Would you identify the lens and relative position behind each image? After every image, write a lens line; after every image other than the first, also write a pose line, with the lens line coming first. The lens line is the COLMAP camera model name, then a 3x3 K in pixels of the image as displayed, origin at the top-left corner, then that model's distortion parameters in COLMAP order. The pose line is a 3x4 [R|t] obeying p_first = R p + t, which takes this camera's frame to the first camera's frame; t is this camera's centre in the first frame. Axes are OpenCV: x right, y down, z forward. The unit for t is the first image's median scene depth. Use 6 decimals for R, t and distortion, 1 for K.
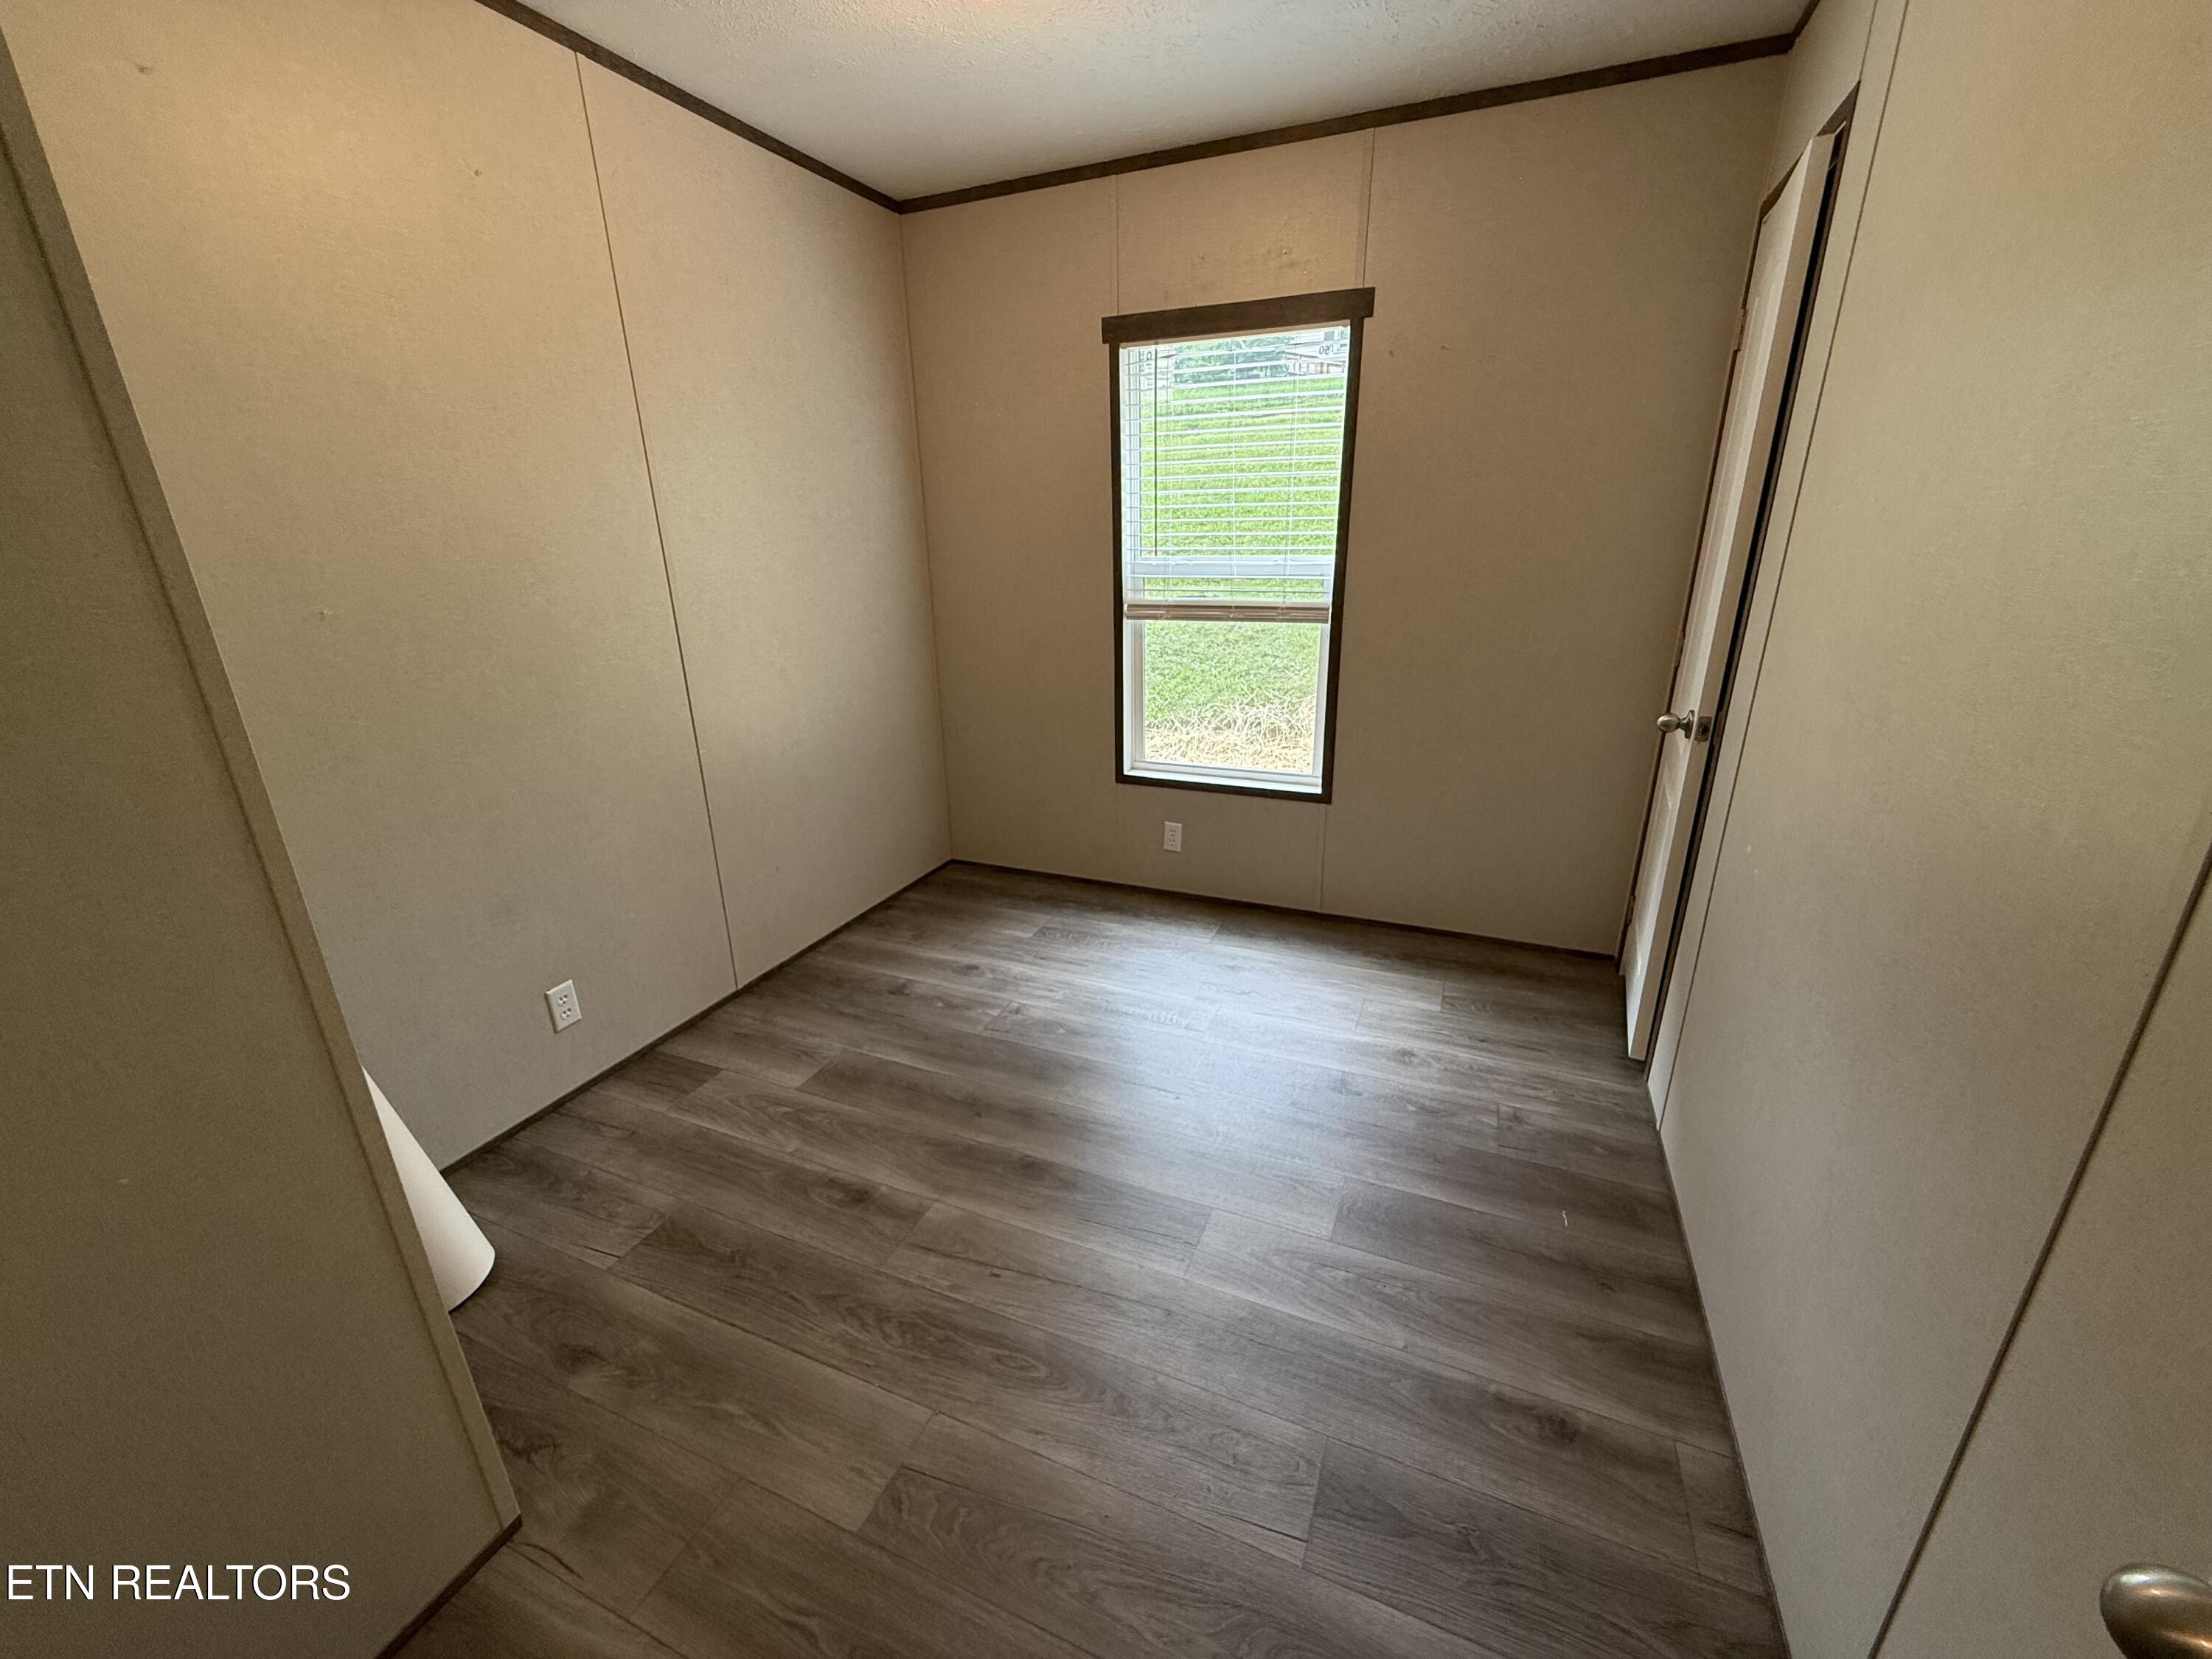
lens RADIAL K [[878.2, 0, 1103.2], [0, 878.2, 830.7], [0, 0, 1]] dist [-0.000547, 0.000196]
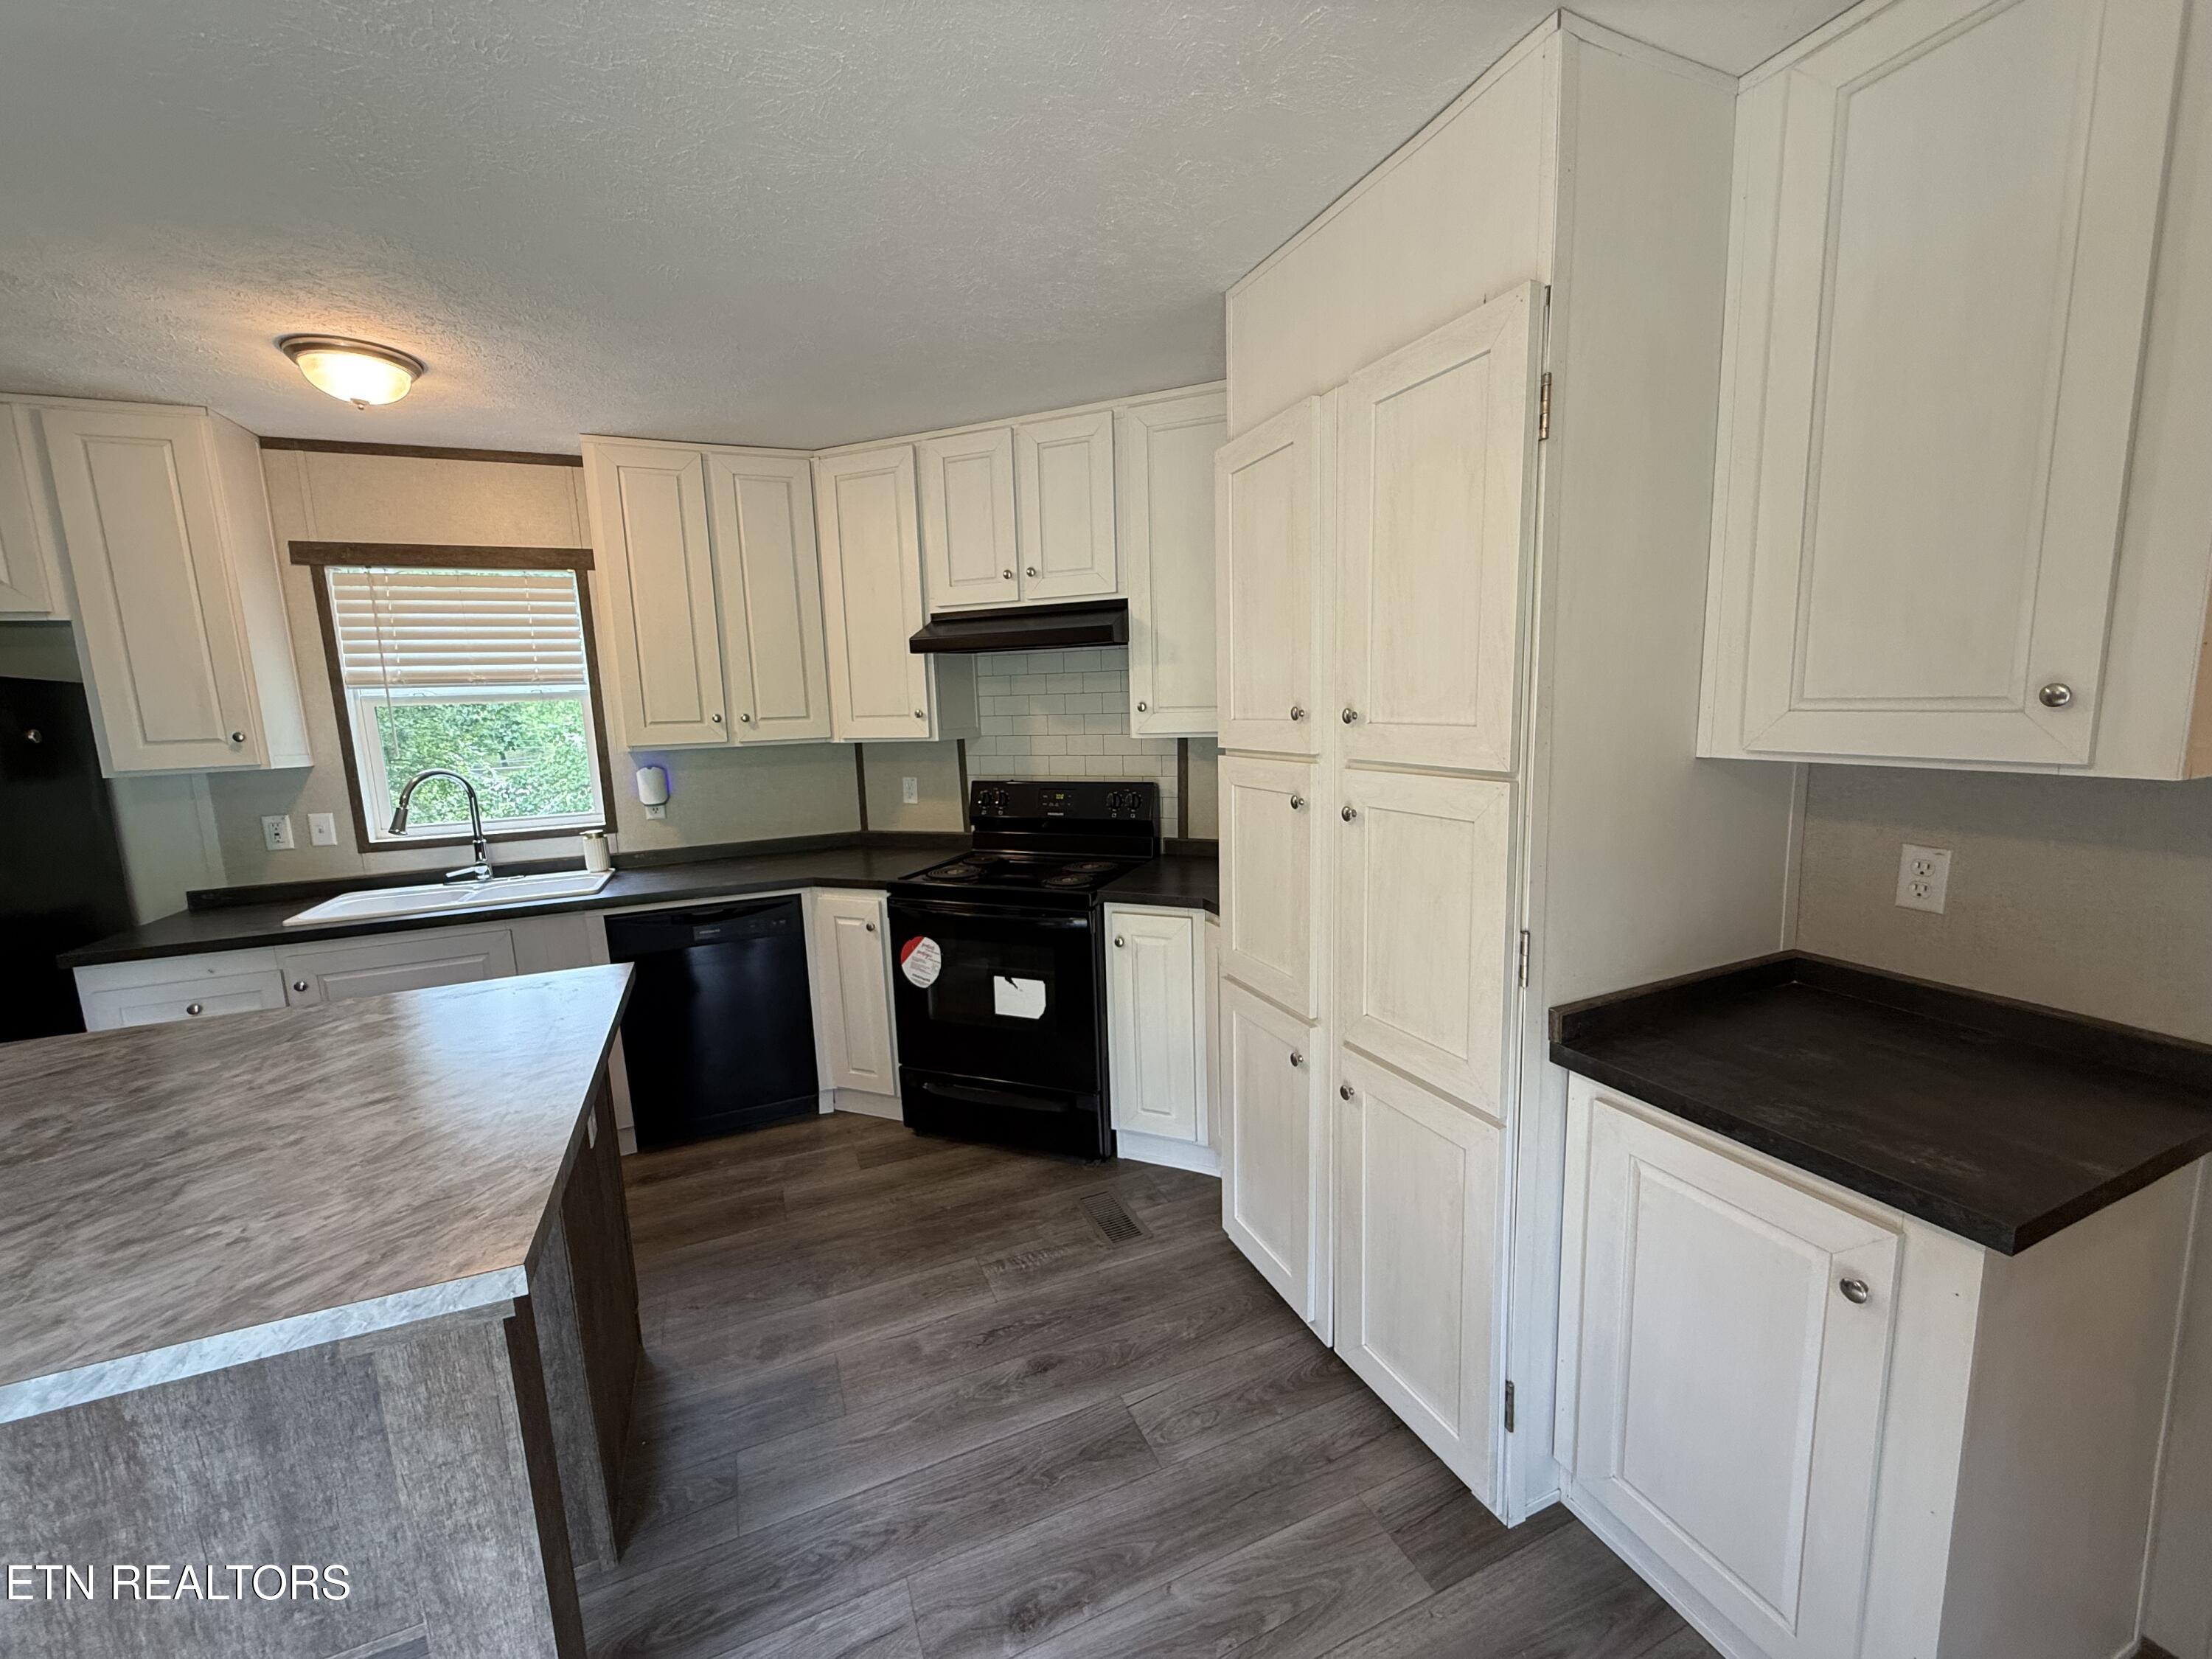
lens RADIAL K [[878.2, 0, 1103.2], [0, 878.2, 830.7], [0, 0, 1]] dist [-0.000547, 0.000196]
pose [[-0.687236, 0.146261, -0.711558, 0.914386], [-0.195917, 0.905908, 0.375429, -0.498236], [0.699517, 0.397414, -0.593917, 1.131983]]
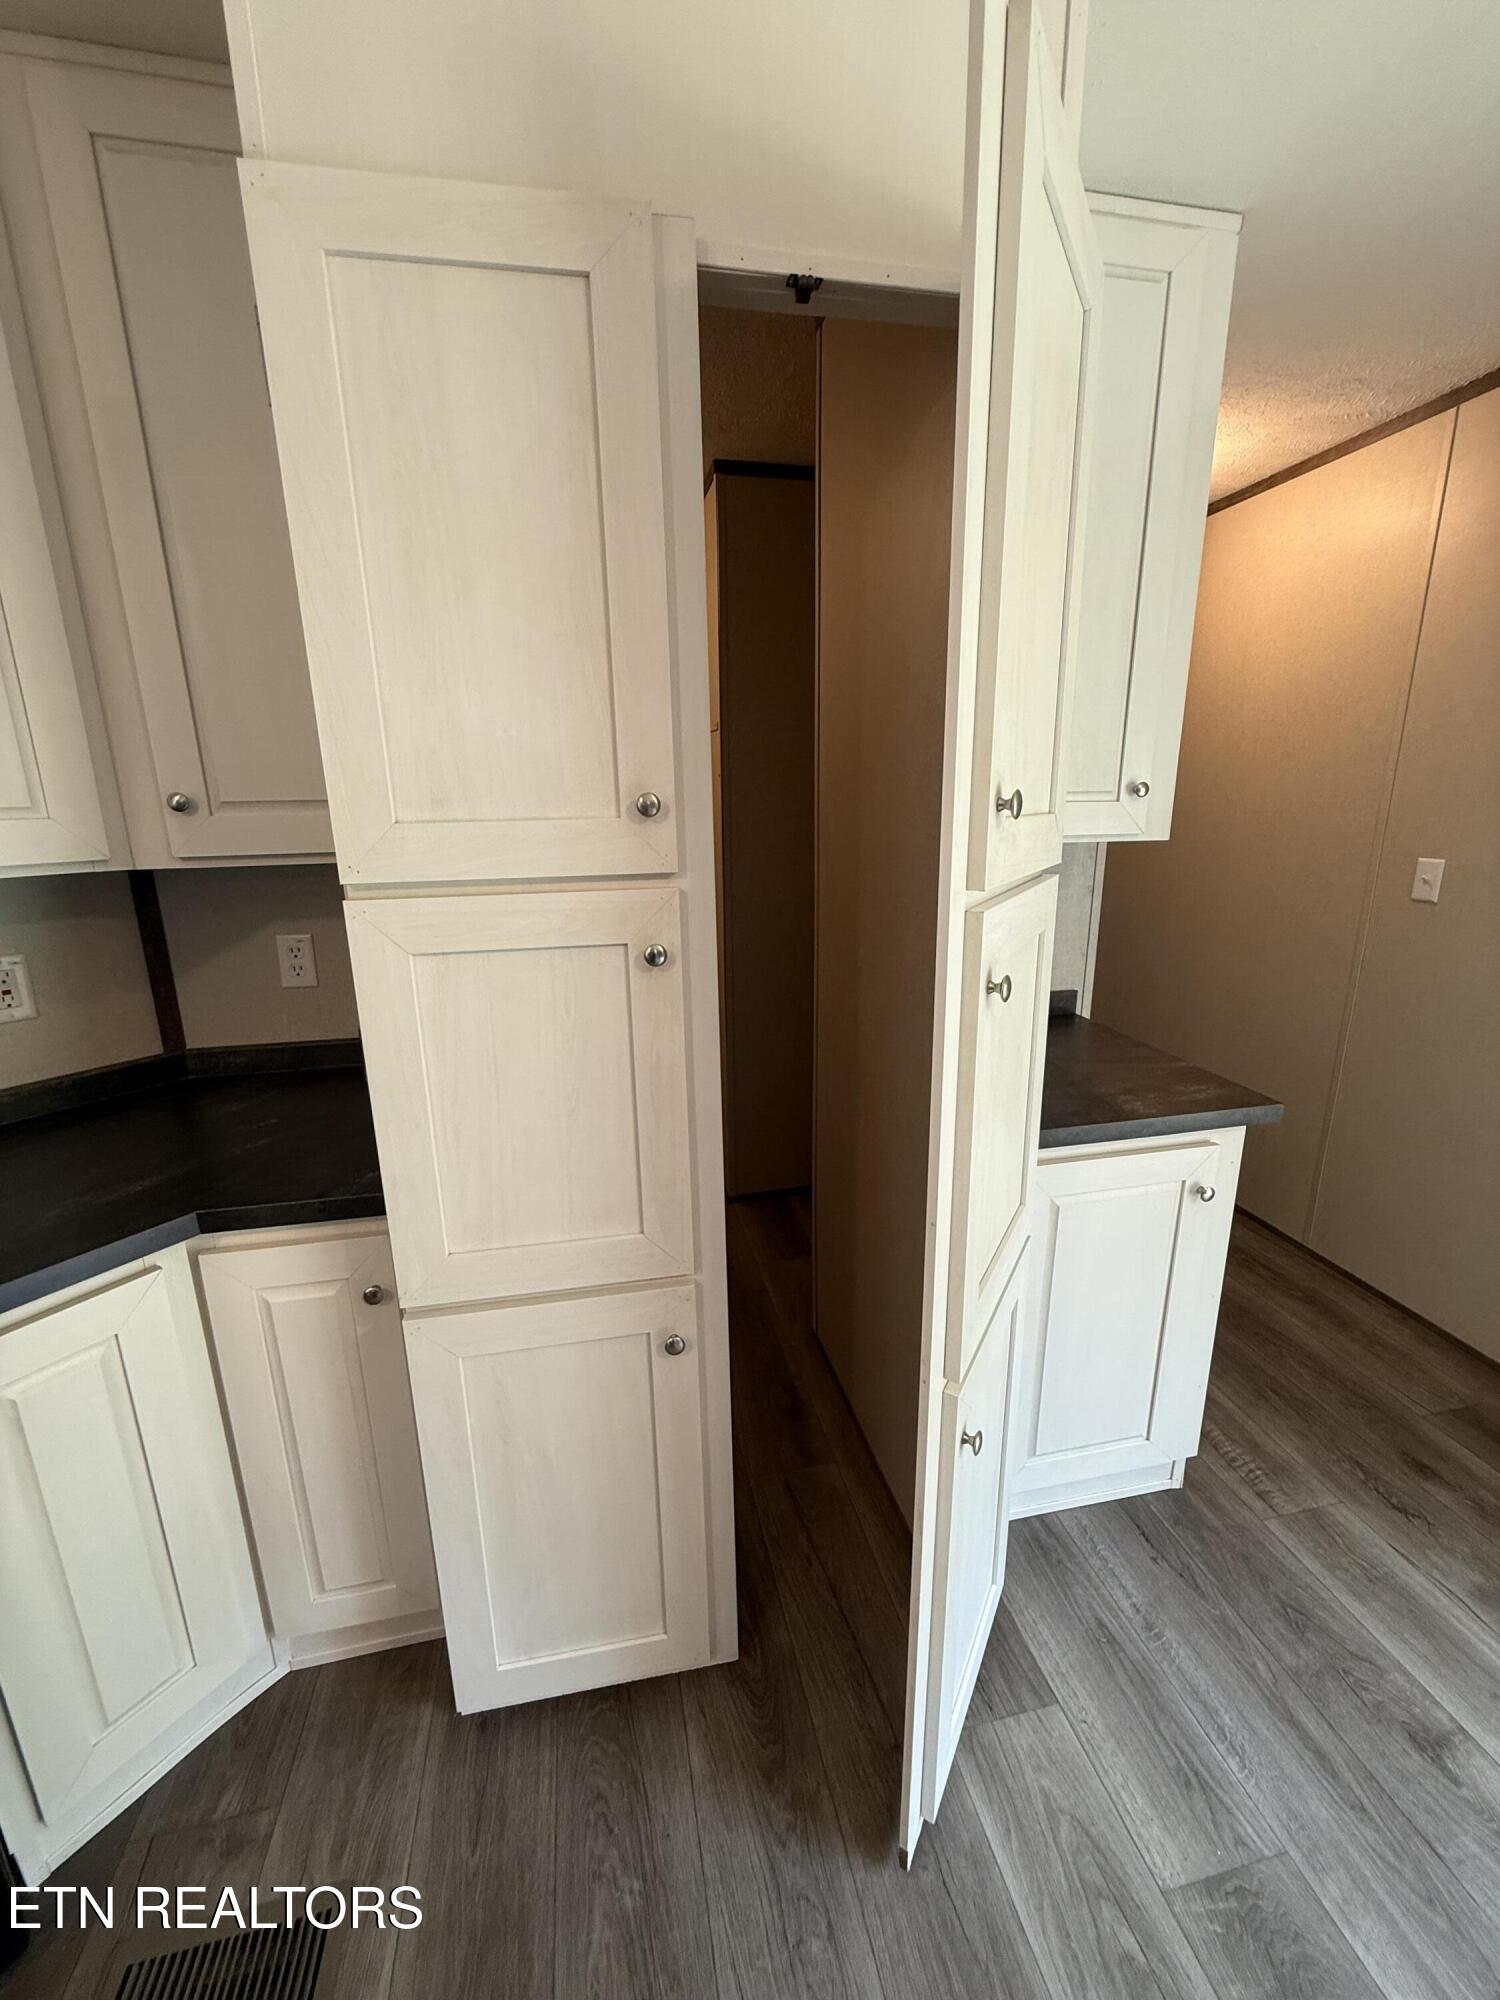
lens RADIAL K [[795.3, 0, 750.0], [0, 795.3, 1000.0], [0, 0, 1]] dist [-0.001018, 0.000259]
pose [[0.580924, 0.204602, -0.787823, 0.454186], [-0.260741, 0.963665, 0.058004, -0.165880], [0.771065, 0.171722, 0.613164, 0.280285]]
